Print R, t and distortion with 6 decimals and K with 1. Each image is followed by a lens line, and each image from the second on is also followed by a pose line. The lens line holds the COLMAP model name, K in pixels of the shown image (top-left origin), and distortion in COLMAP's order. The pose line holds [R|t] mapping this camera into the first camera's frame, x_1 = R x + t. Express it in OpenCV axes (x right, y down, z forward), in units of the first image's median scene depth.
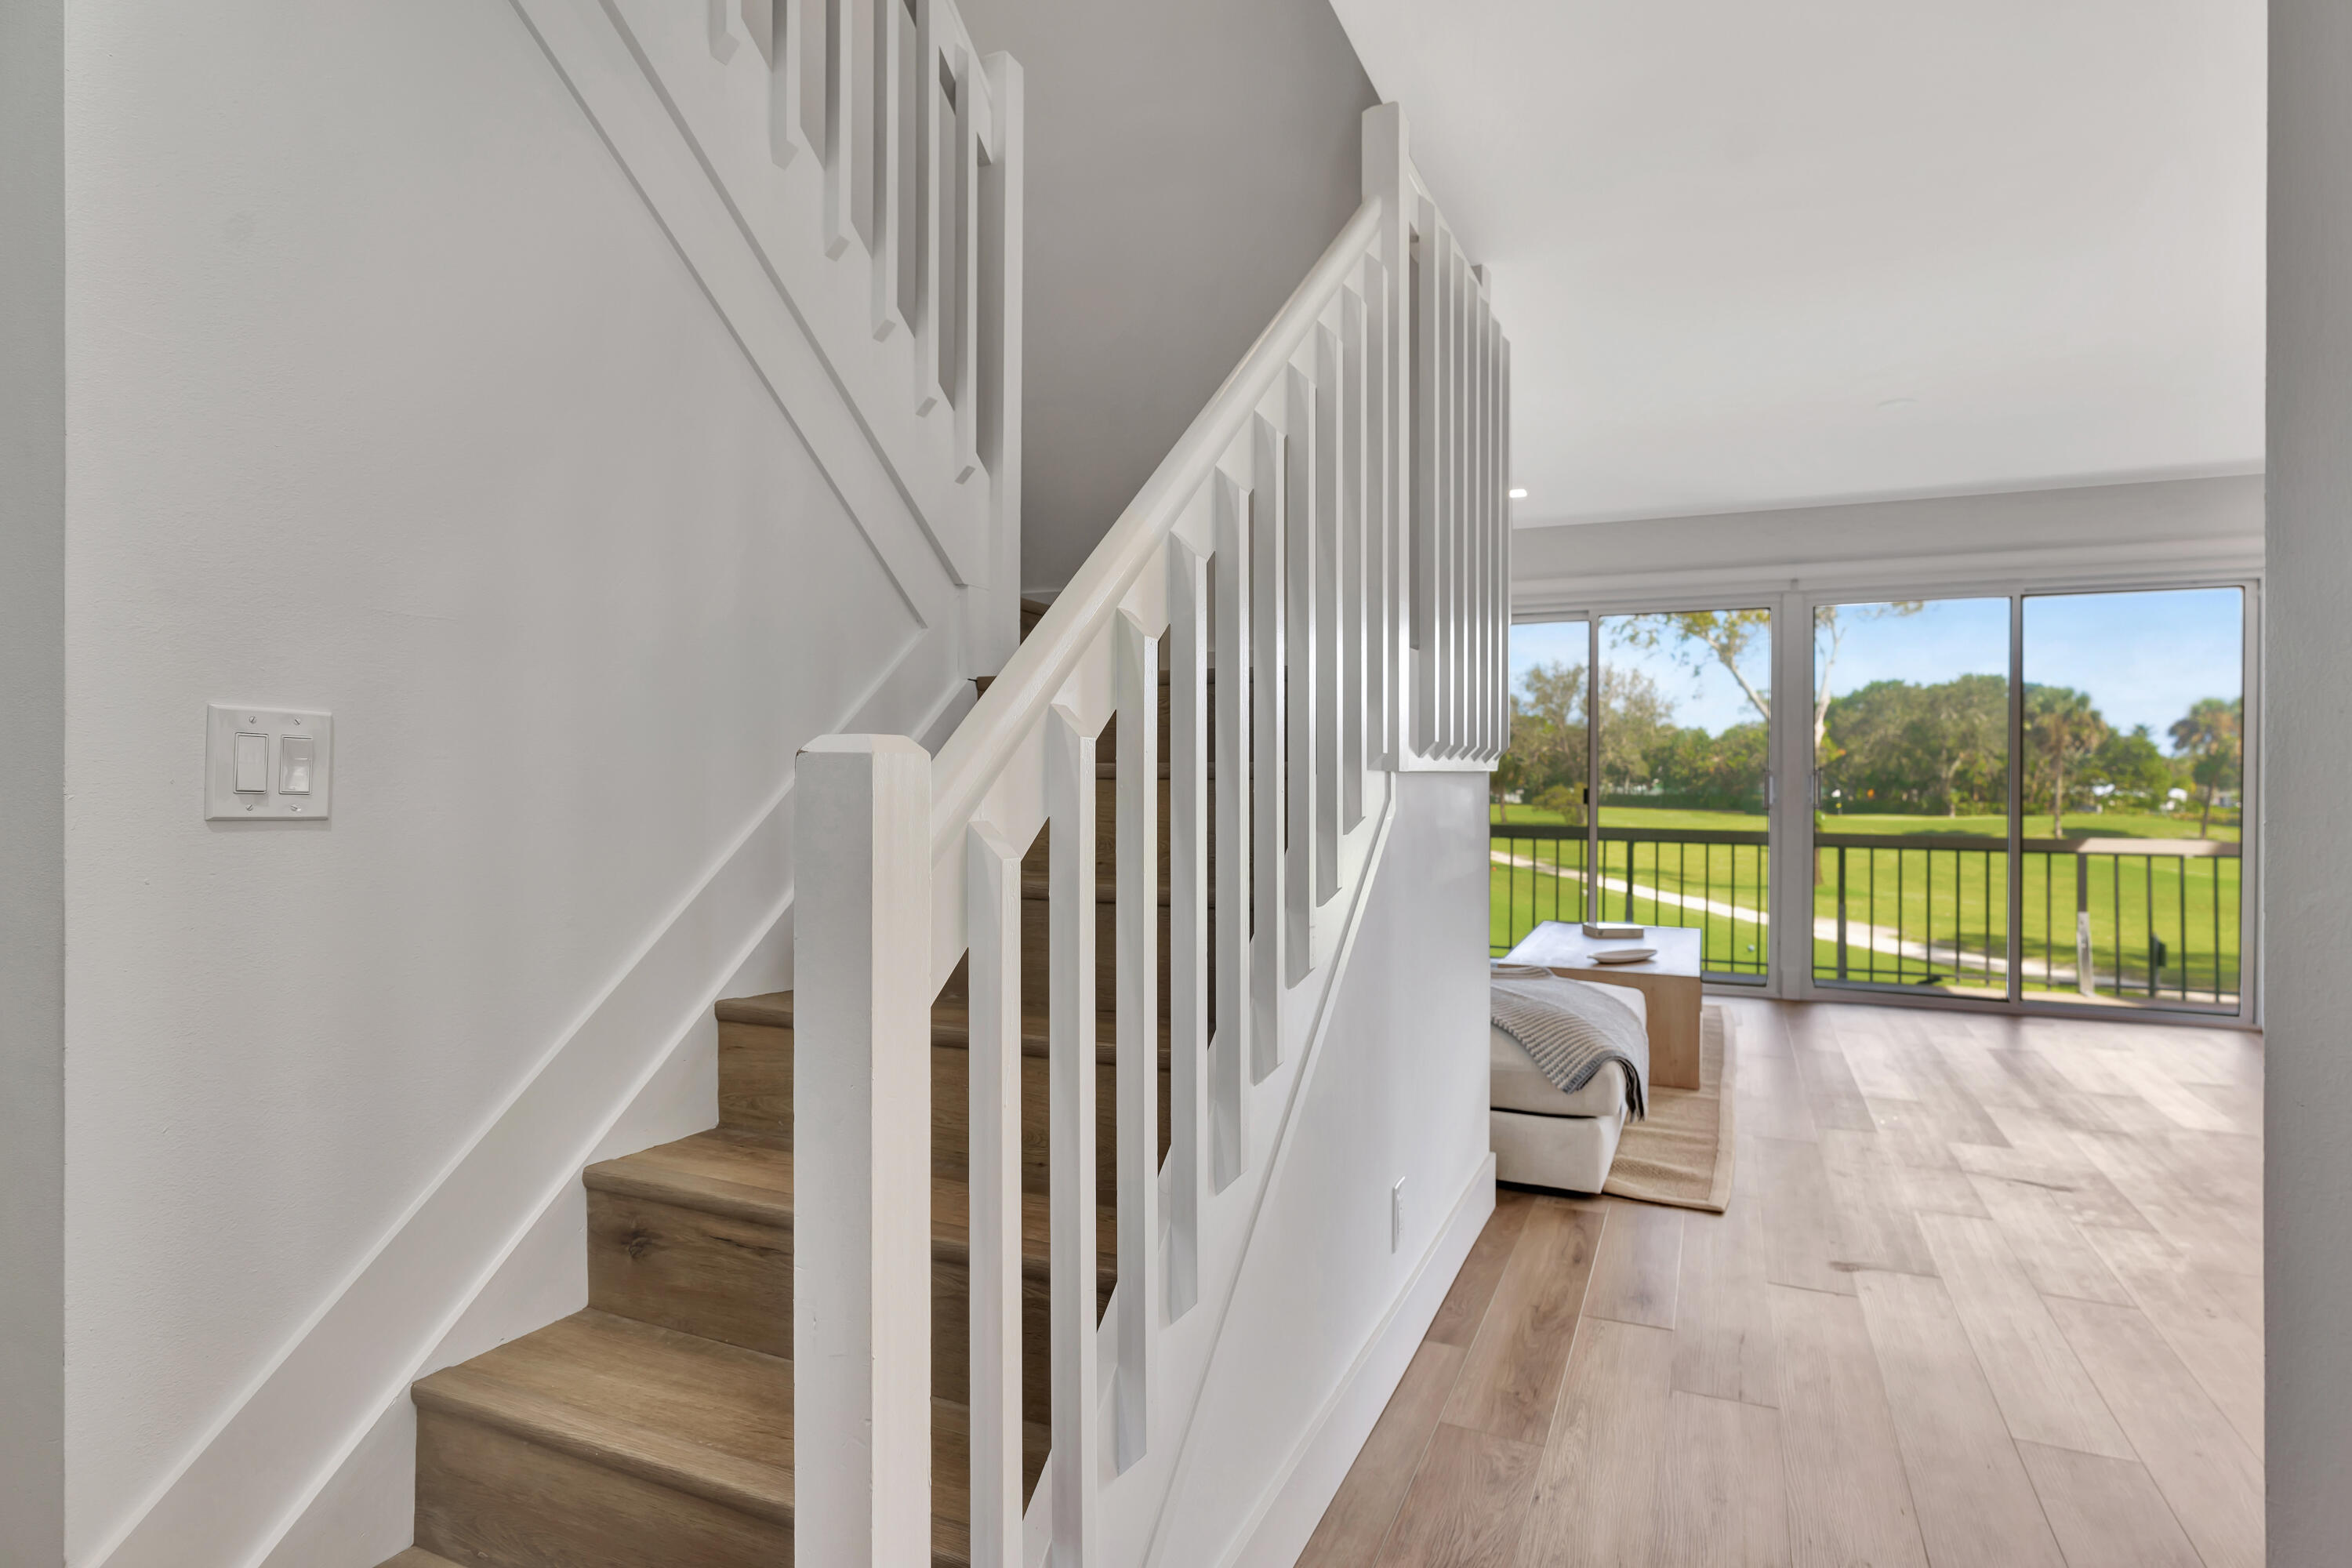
lens RADIAL K [[1231.1, 0, 1168.7], [0, 1231.1, 779.7], [0, 0, 1]] dist [0.000871, -0.000110]
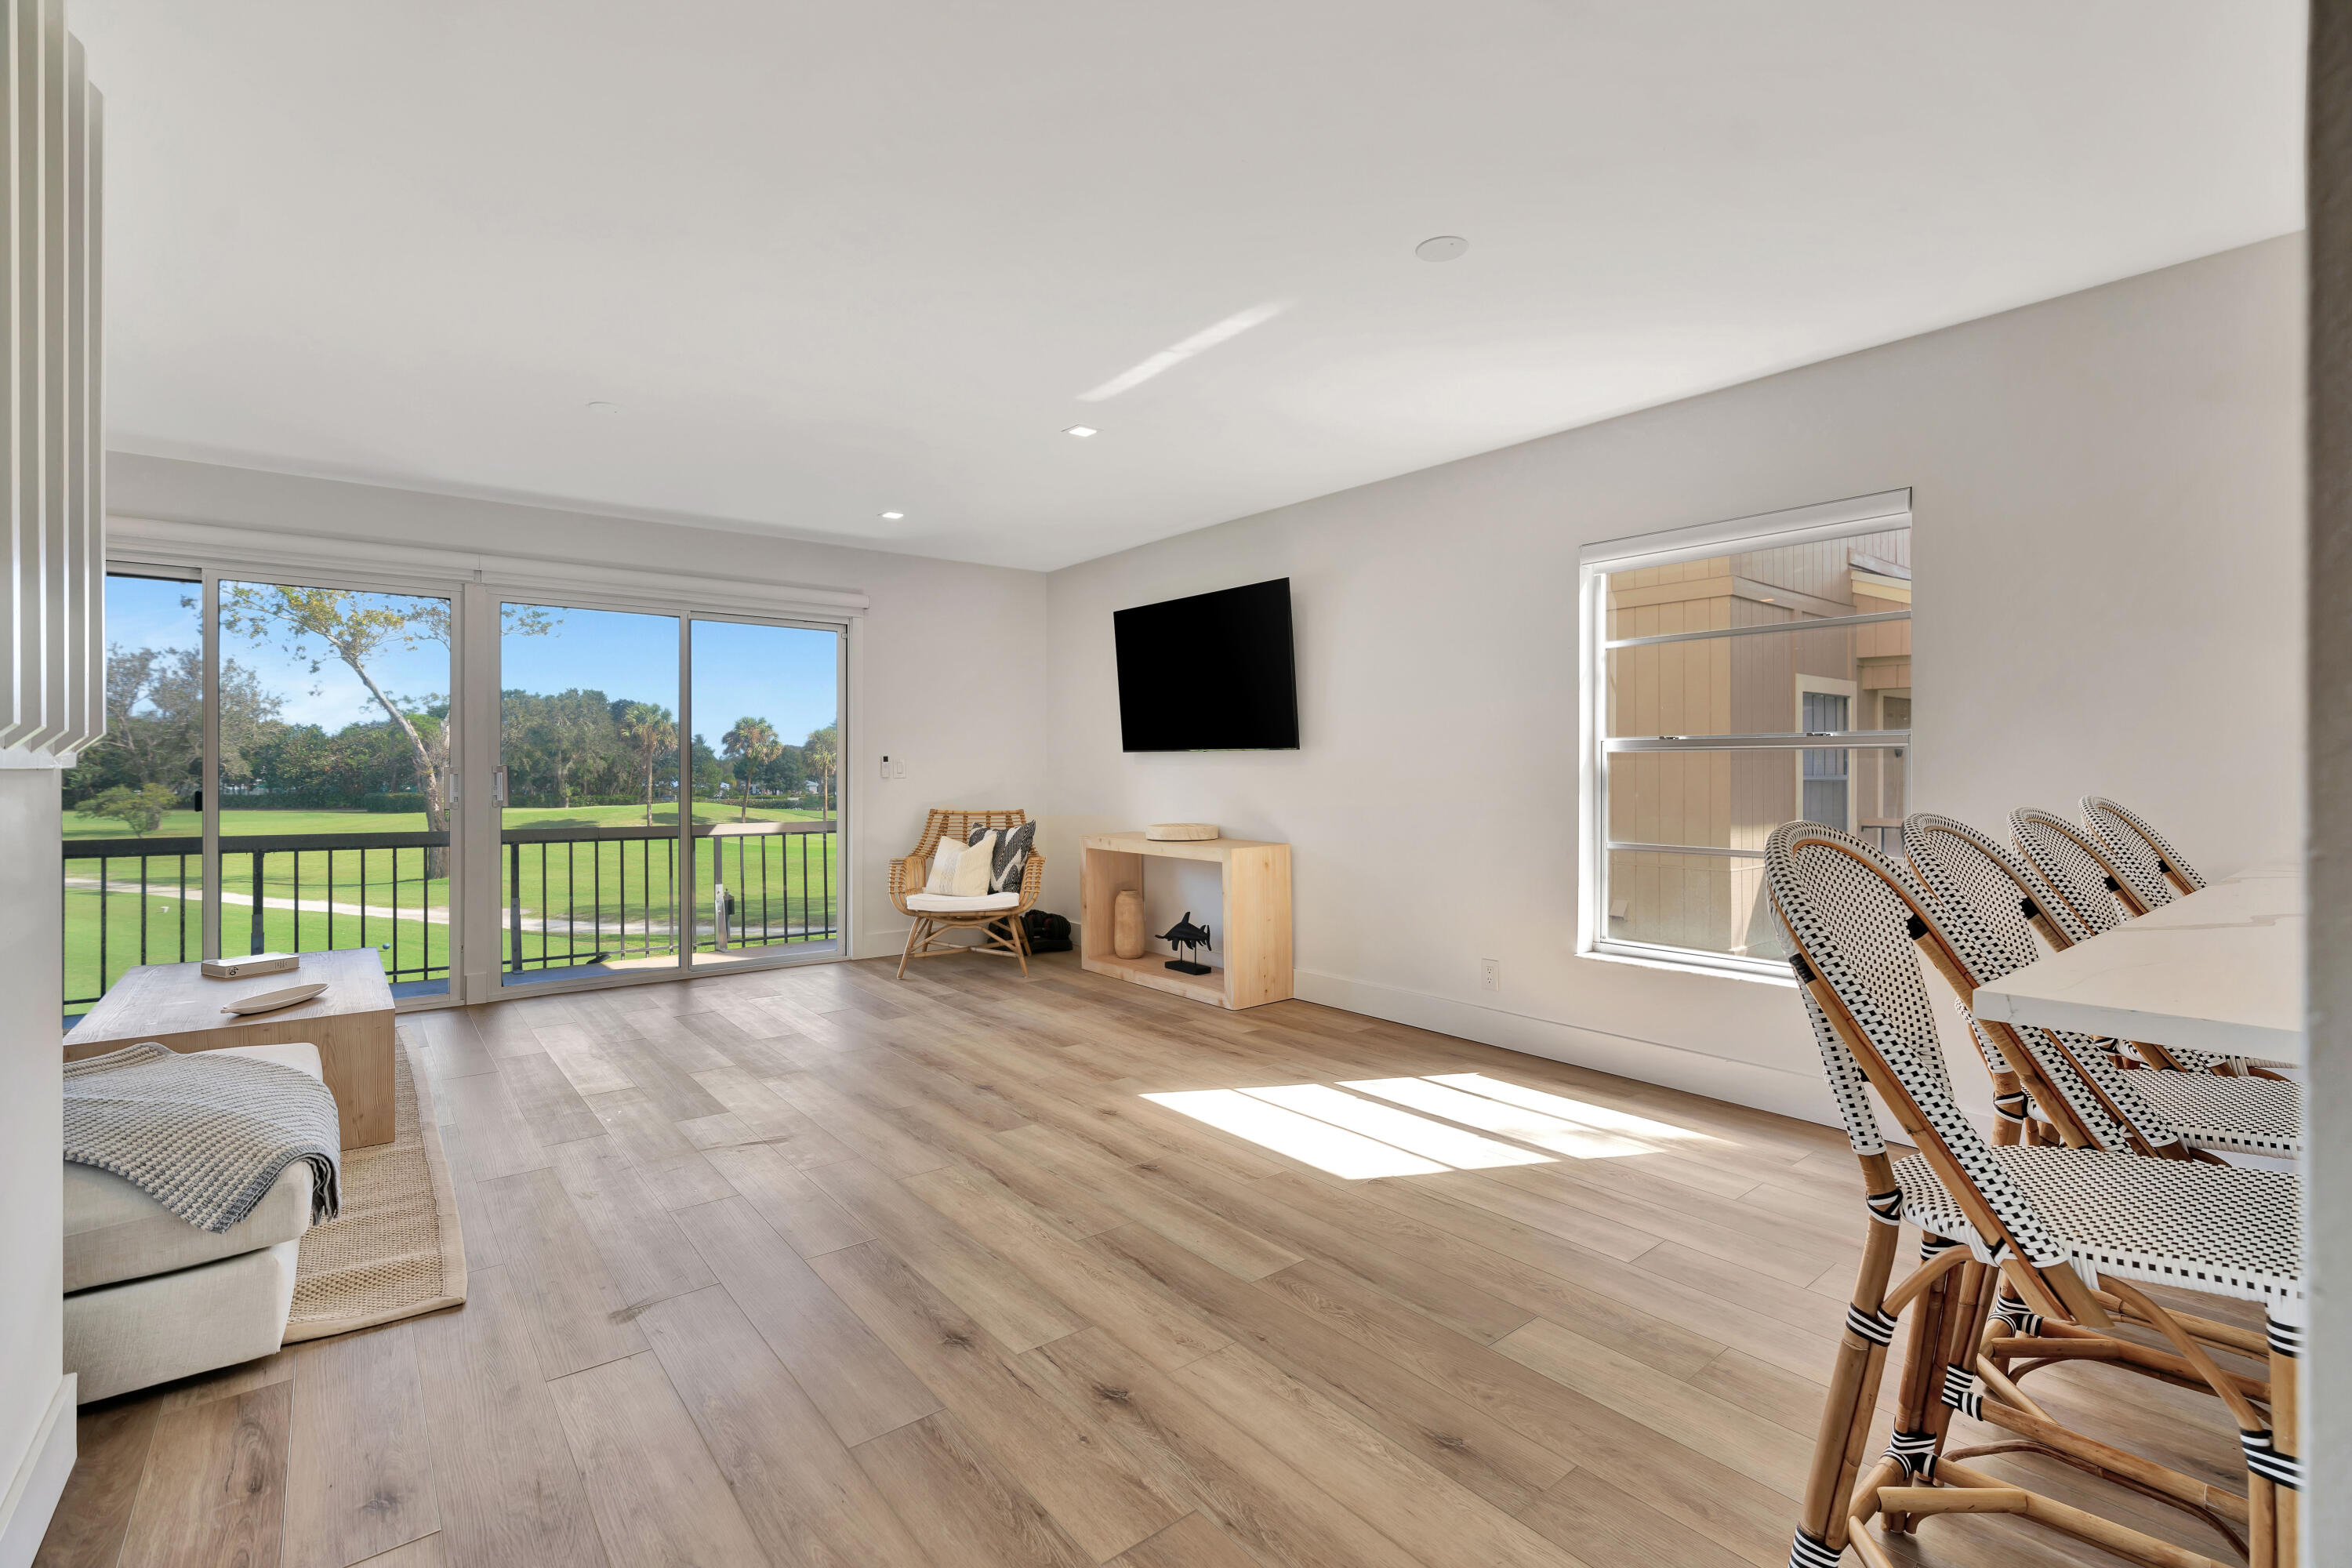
lens RADIAL K [[1046.7, 0, 1184.5], [0, 1046.7, 769.9], [0, 0, 1]] dist [-0.000927, 0.000417]
pose [[0.451463, -0.002508, 0.892286, 0.021170], [0.008373, 0.999964, -0.001426, -0.000241], [-0.892251, 0.008115, 0.451468, 0.121160]]
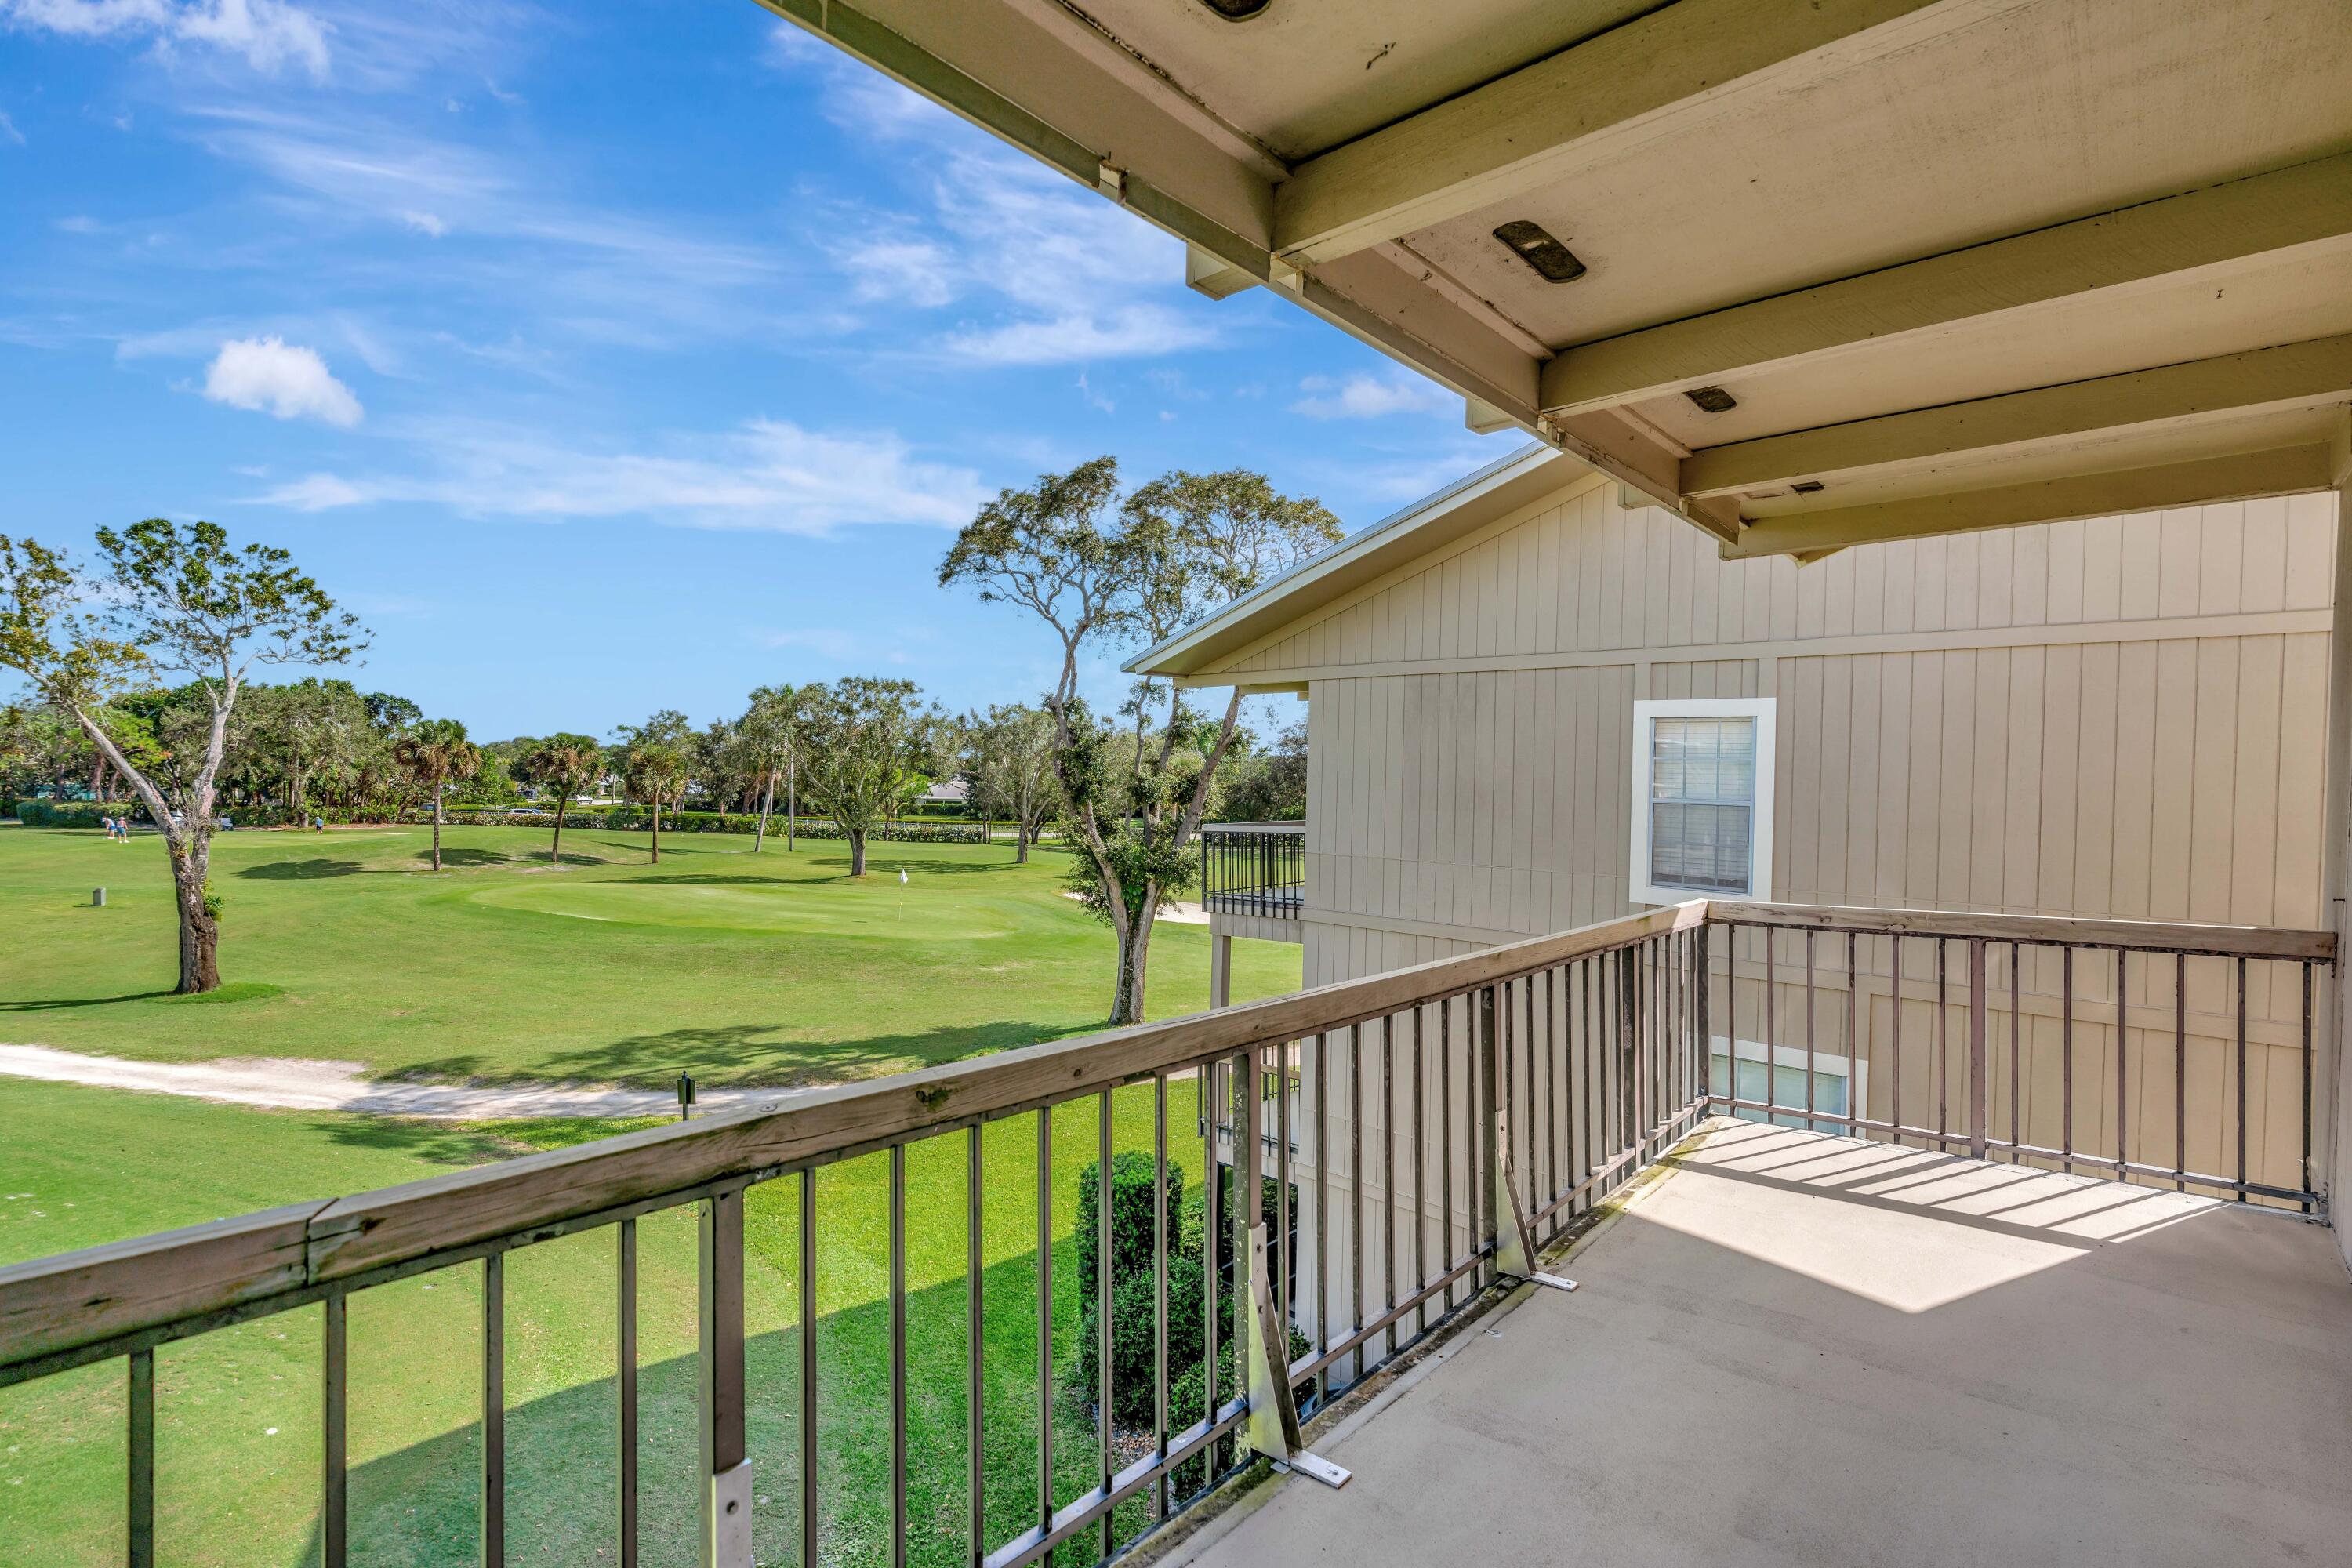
lens RADIAL K [[1100.4, 0, 1189.4], [0, 1100.4, 780.1], [0, 0, 1]] dist [-0.000379, 0.000139]
pose [[0.298101, -0.011760, 0.954462, 0.178955], [-0.011978, 0.999799, 0.016060, -0.467875], [-0.954459, -0.016220, 0.297900, 1.119746]]
